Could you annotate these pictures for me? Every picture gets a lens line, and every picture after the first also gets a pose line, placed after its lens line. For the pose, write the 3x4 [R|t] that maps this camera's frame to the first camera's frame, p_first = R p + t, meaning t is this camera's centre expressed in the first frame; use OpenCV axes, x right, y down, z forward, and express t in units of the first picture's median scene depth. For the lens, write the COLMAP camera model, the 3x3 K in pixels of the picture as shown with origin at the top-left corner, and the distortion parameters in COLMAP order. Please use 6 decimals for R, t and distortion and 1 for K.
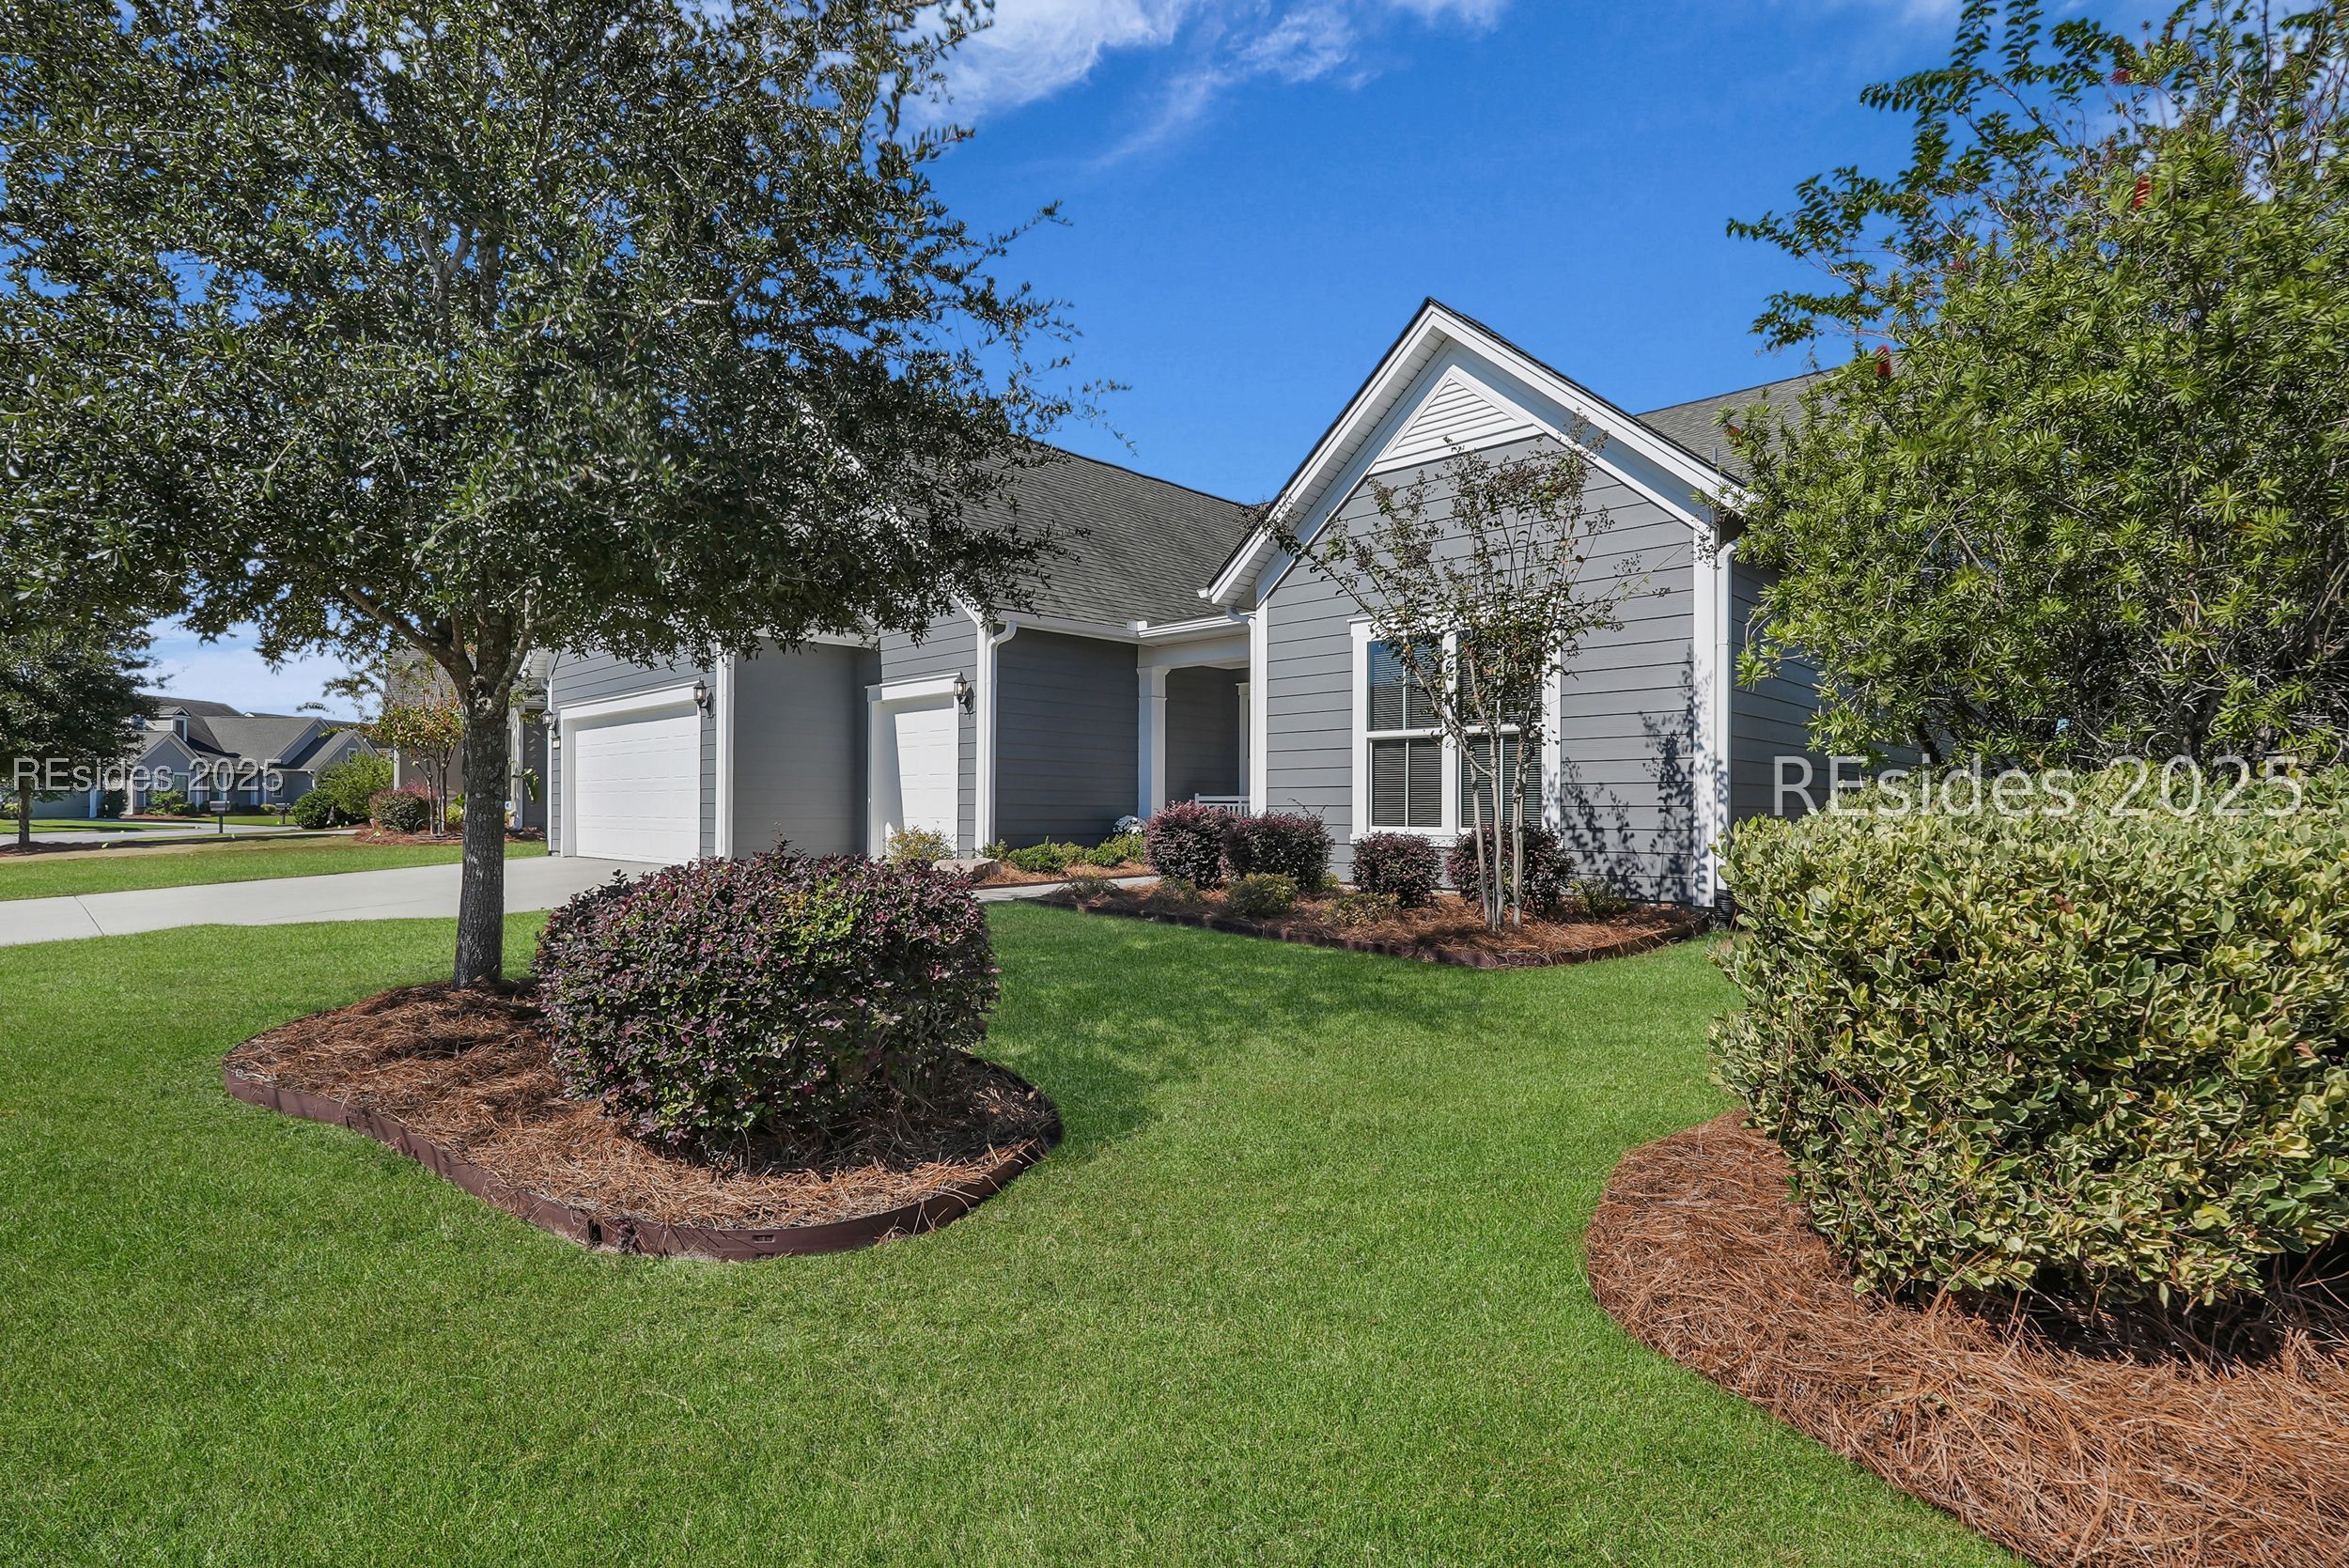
lens RADIAL K [[1036.4, 0, 1174.5], [0, 1036.4, 784.0], [0, 0, 1]] dist [-0.011407, -0.000111]
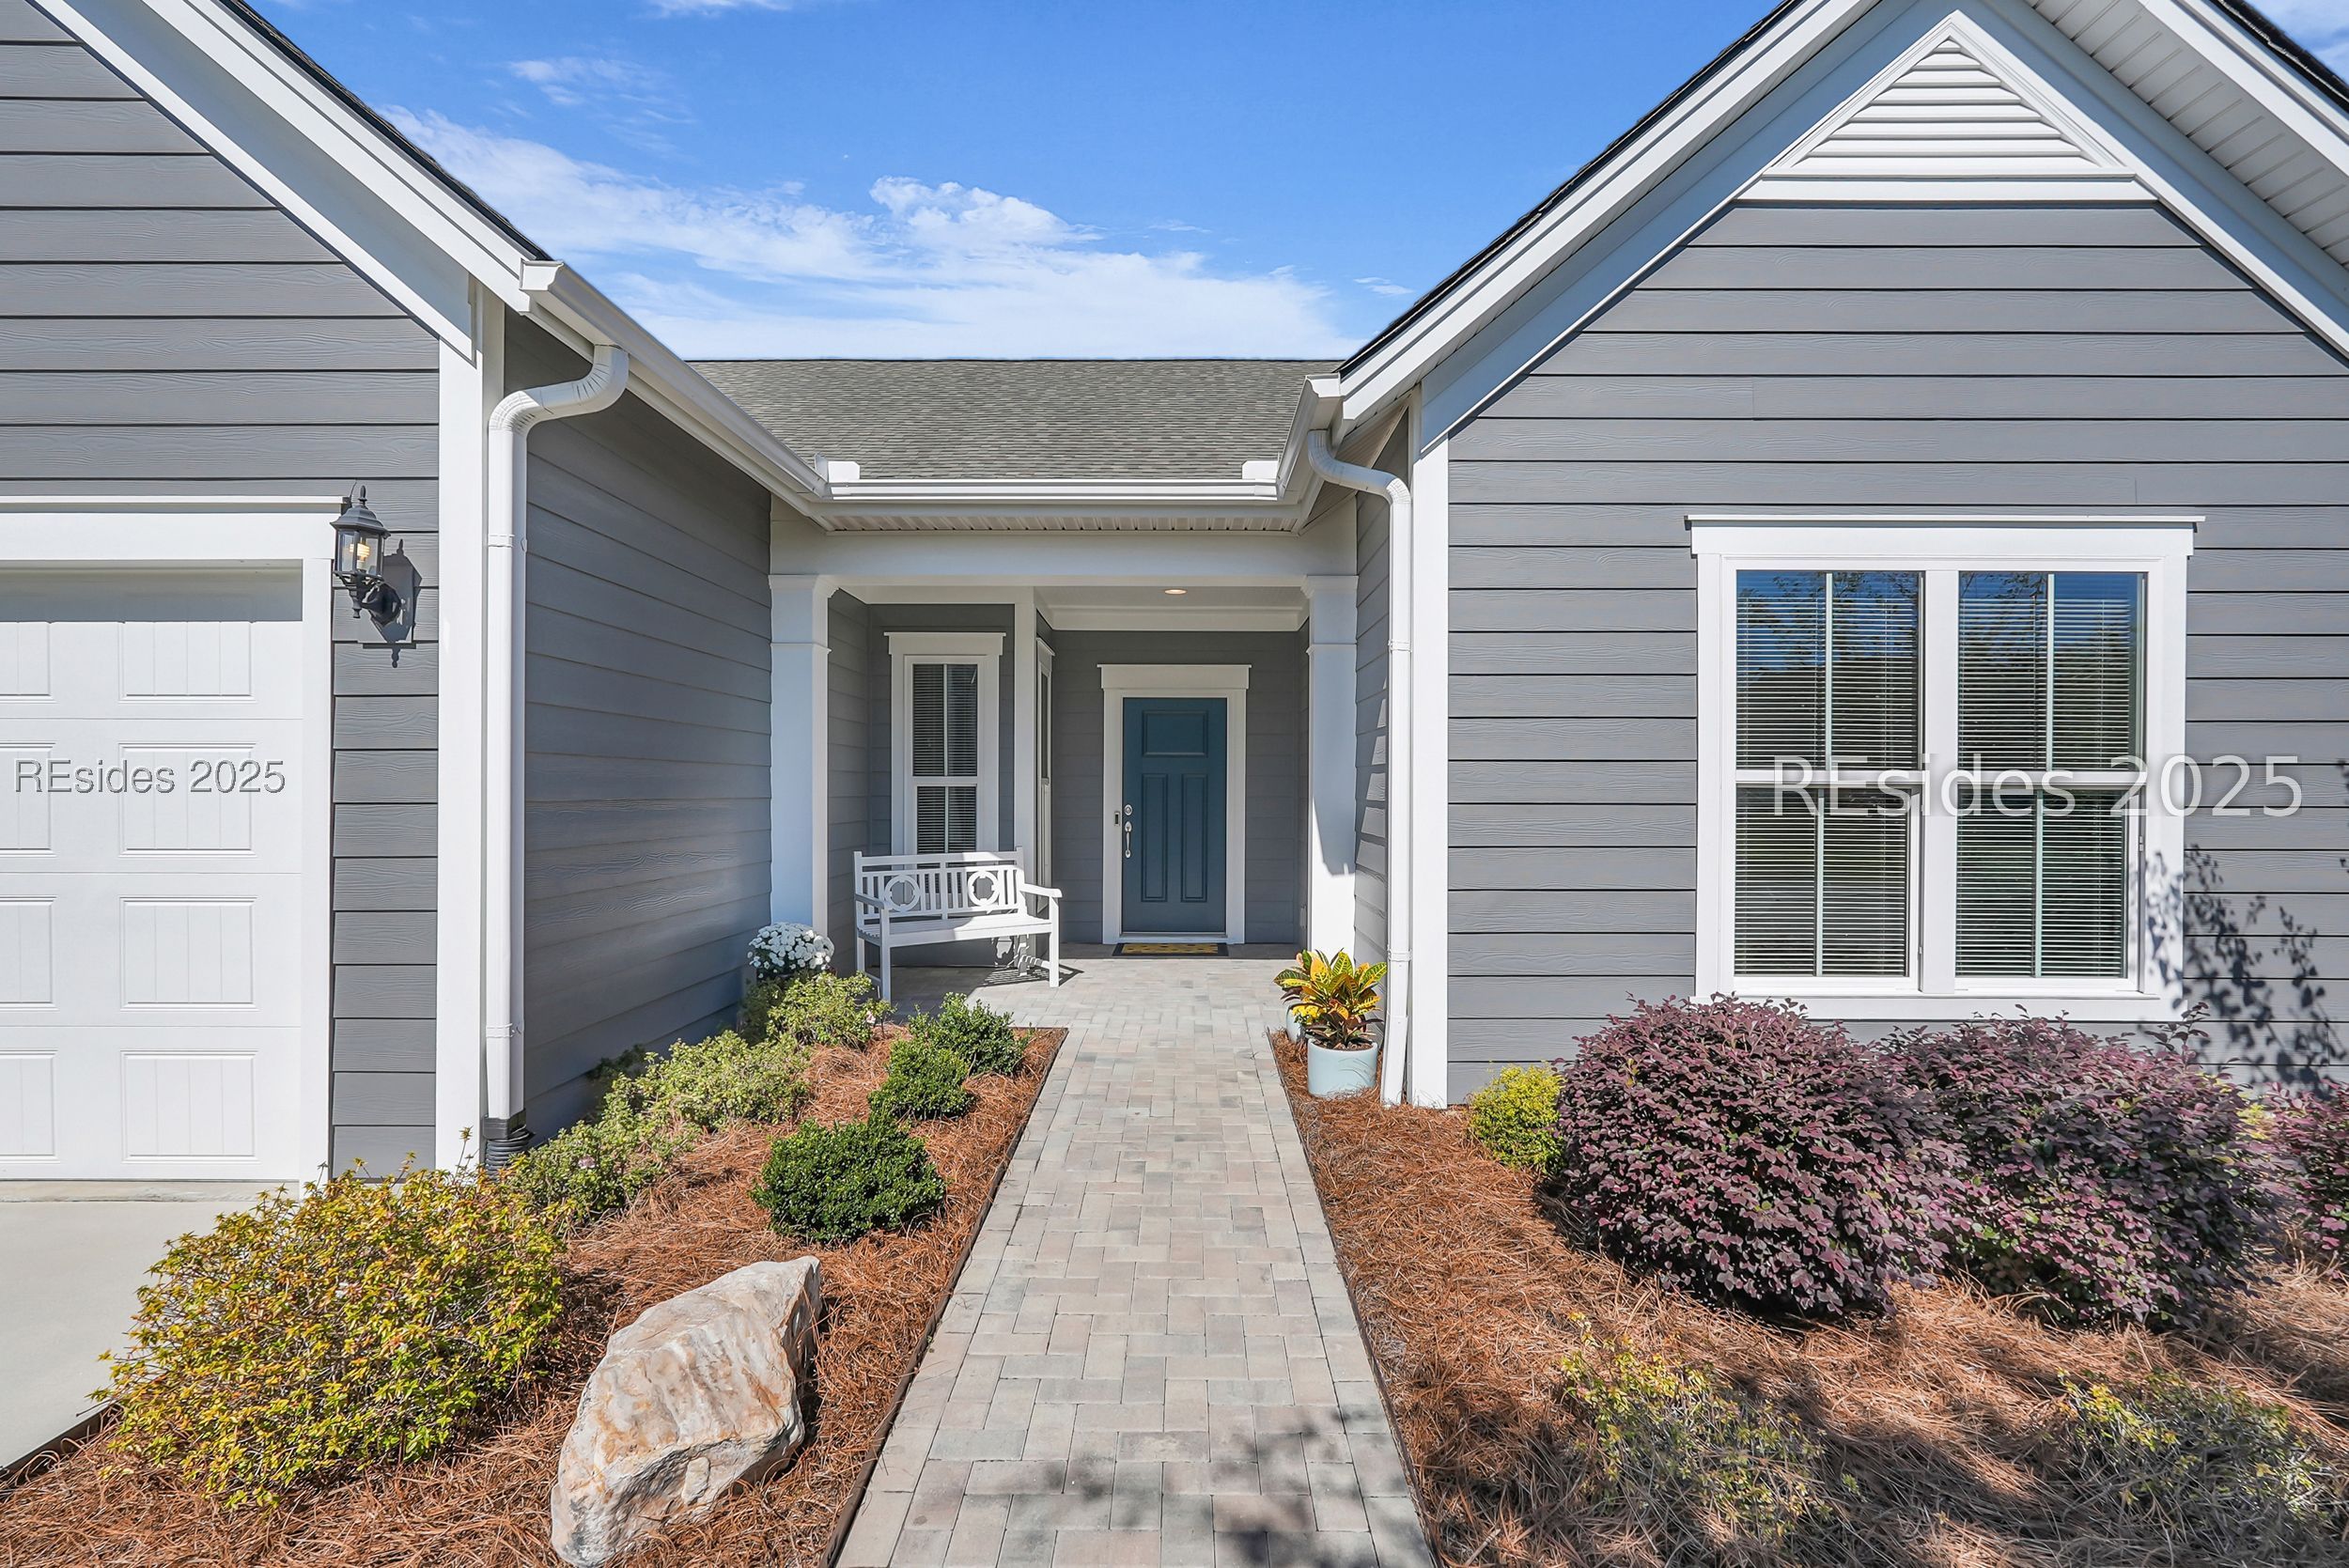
lens RADIAL K [[1036.4, 0, 1174.5], [0, 1036.4, 784.0], [0, 0, 1]] dist [-0.011407, -0.000111]
pose [[0.744605, 0.002133, 0.667502, -0.342530], [-0.014300, 0.999816, 0.012757, -0.054215], [-0.667352, -0.019044, 0.744499, 0.964089]]
